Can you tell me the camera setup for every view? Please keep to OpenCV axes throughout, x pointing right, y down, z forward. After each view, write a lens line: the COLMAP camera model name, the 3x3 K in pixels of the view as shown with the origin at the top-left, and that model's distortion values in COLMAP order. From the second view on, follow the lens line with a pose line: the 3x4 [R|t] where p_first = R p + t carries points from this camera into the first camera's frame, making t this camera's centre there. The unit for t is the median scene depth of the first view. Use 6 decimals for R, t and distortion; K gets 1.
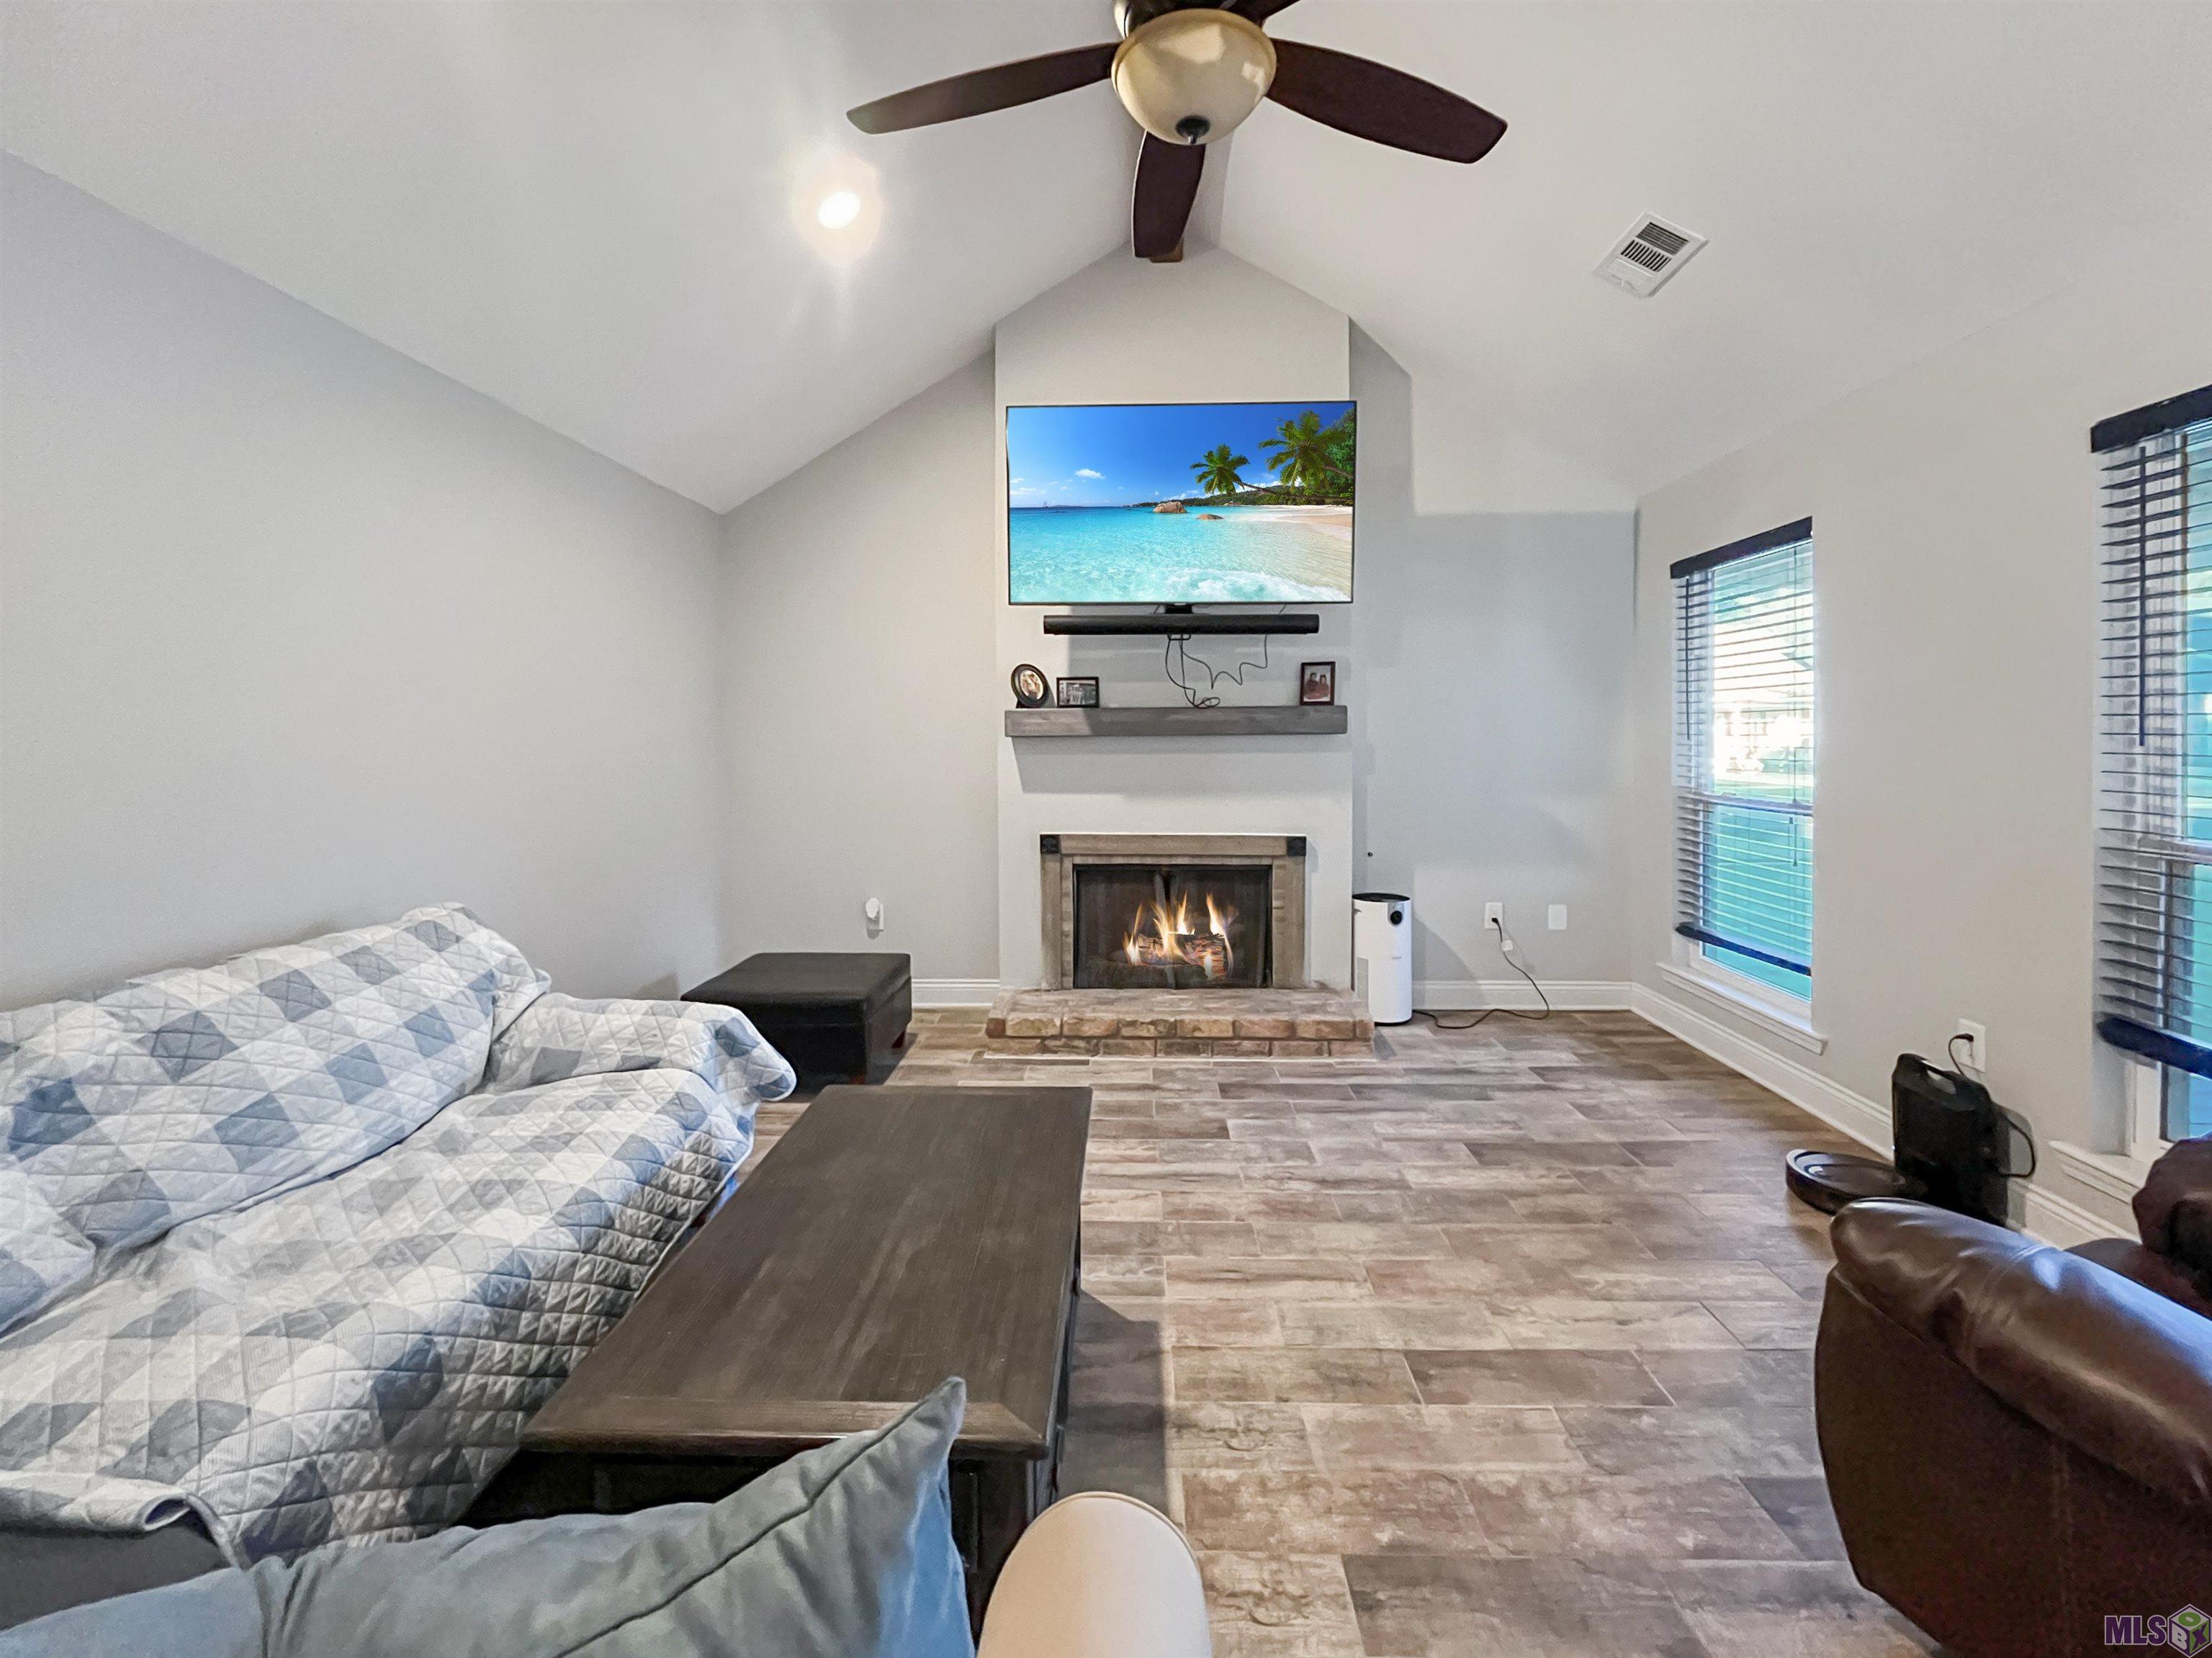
lens RADIAL K [[906.5, 0, 1112.7], [0, 906.5, 827.1], [0, 0, 1]] dist [0.000009, 0.001076]
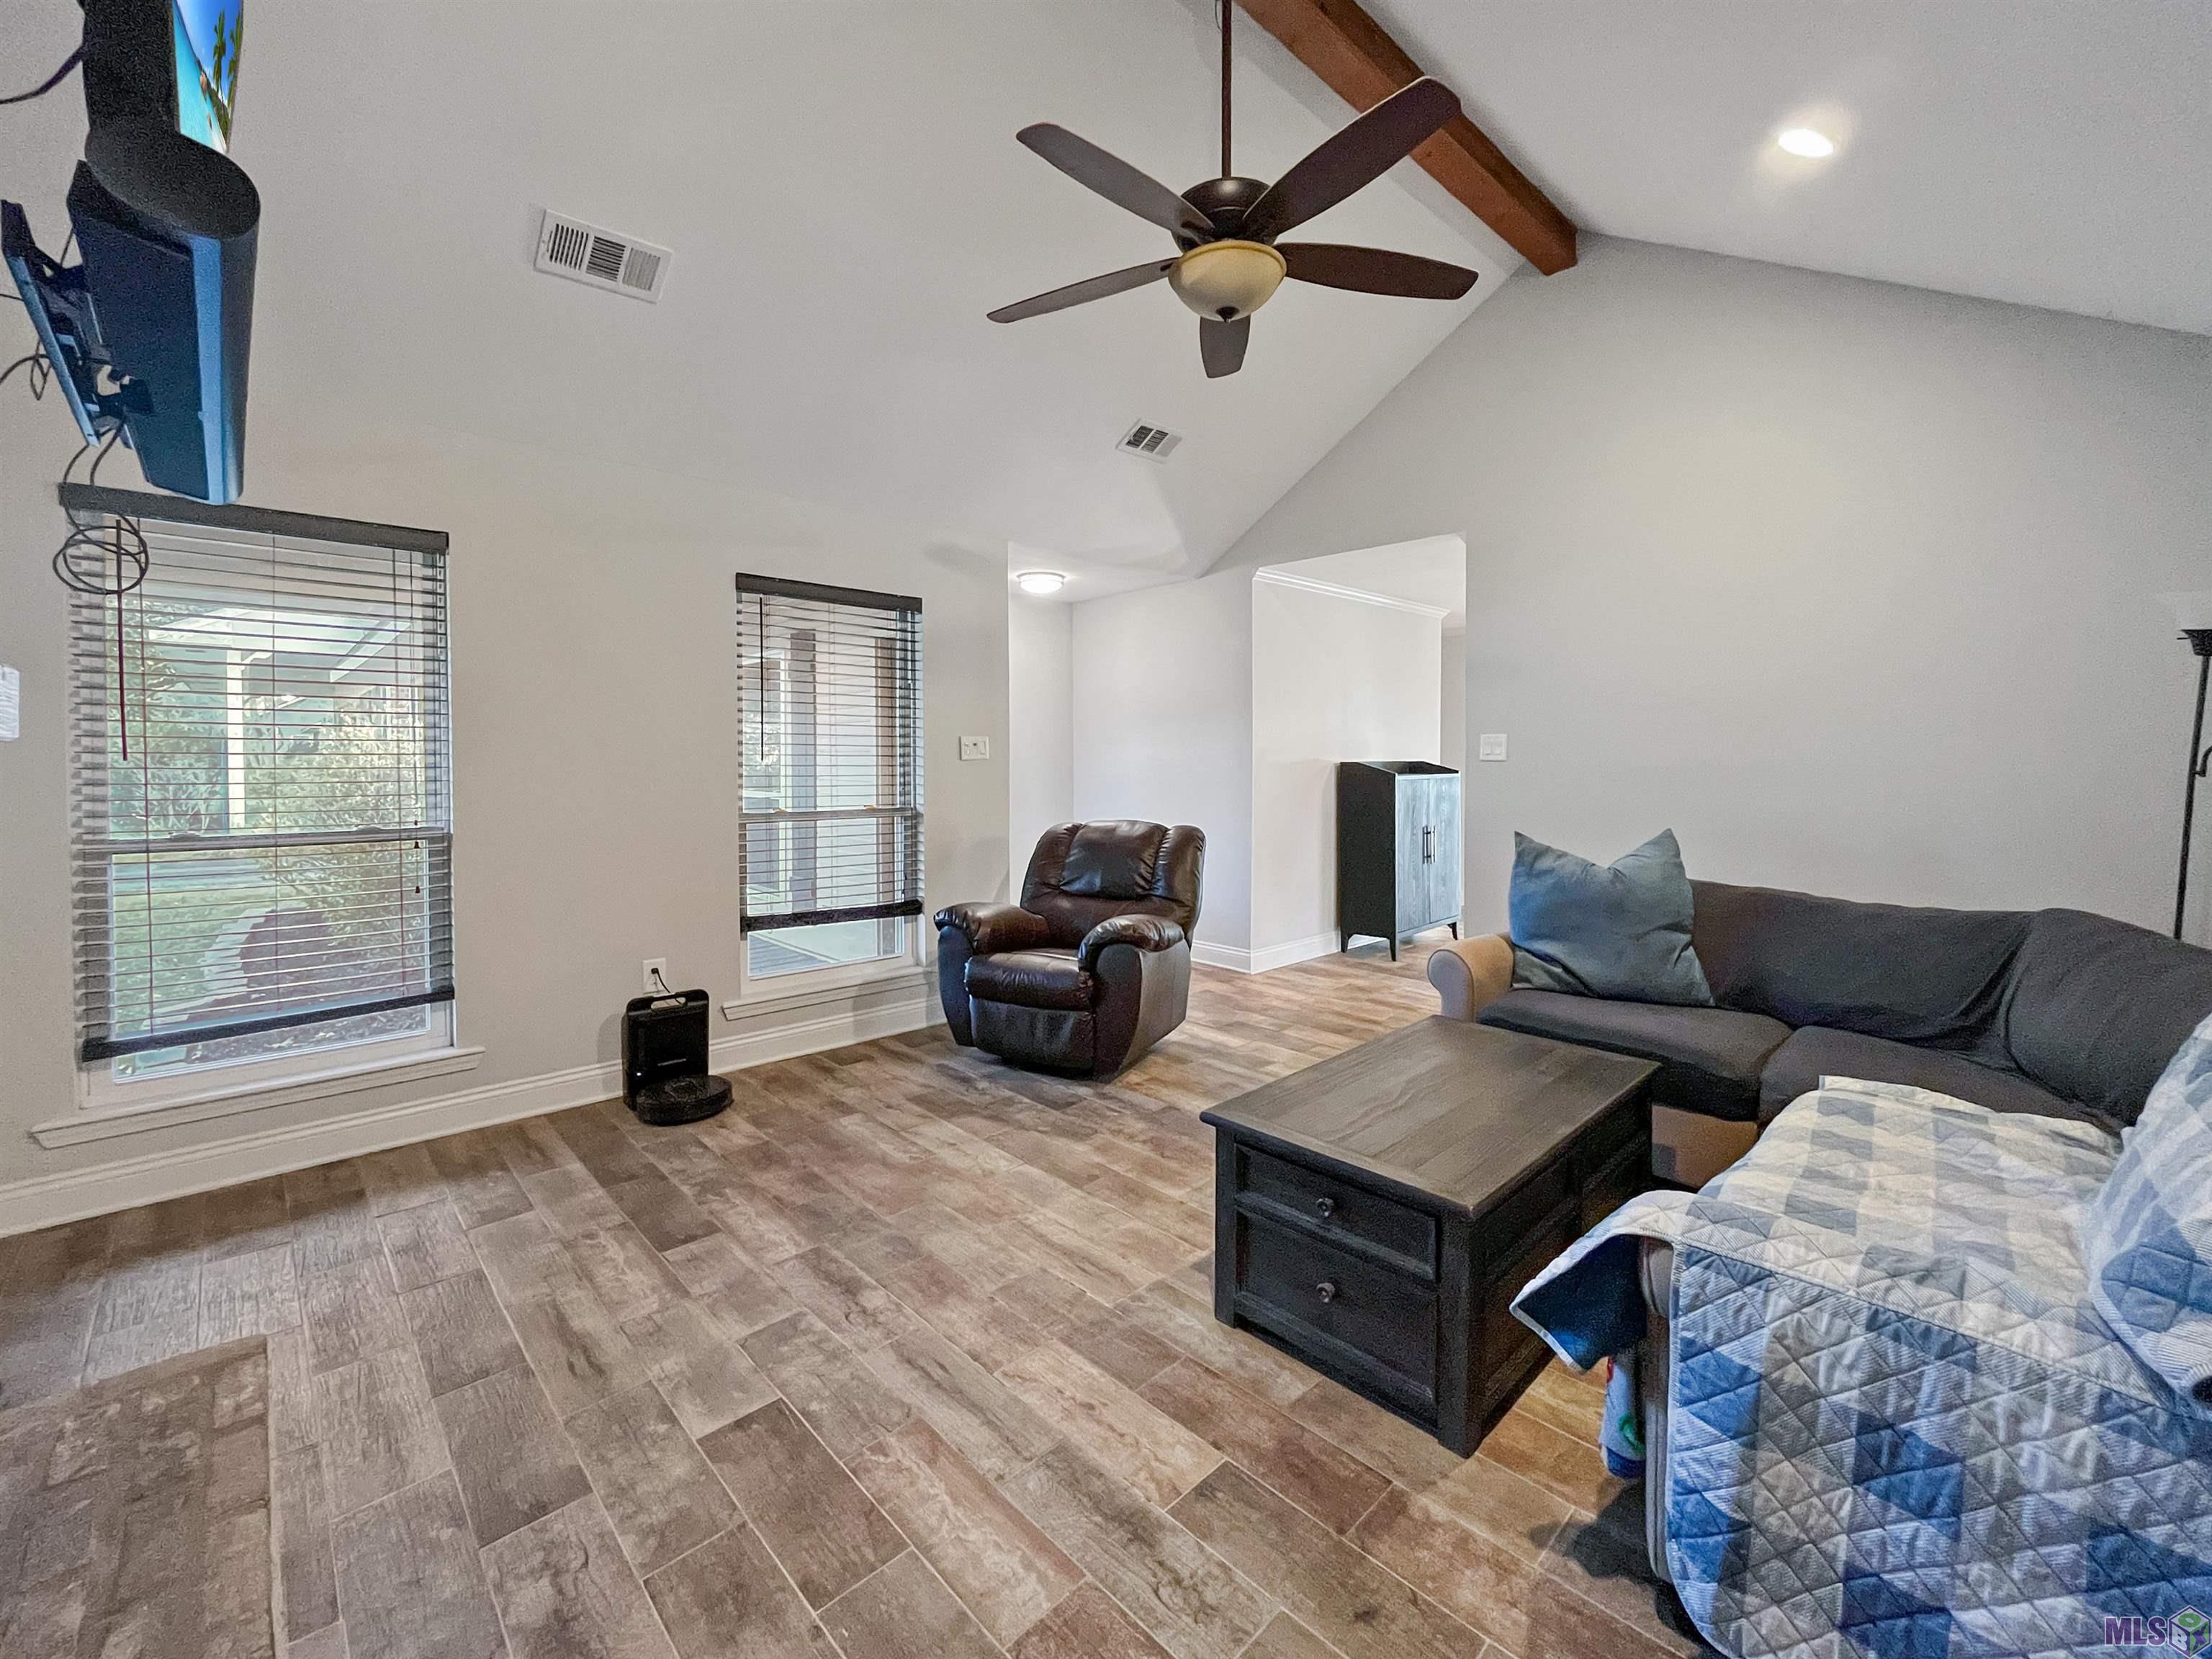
lens RADIAL K [[906.6, 0, 1113.3], [0, 906.6, 832.3], [0, 0, 1]] dist [0.000009, 0.001076]
pose [[-0.708674, -0.047922, 0.703907, -0.476021], [0.072549, 0.987452, 0.140266, -0.110544], [-0.701796, 0.150470, -0.696305, 1.297866]]
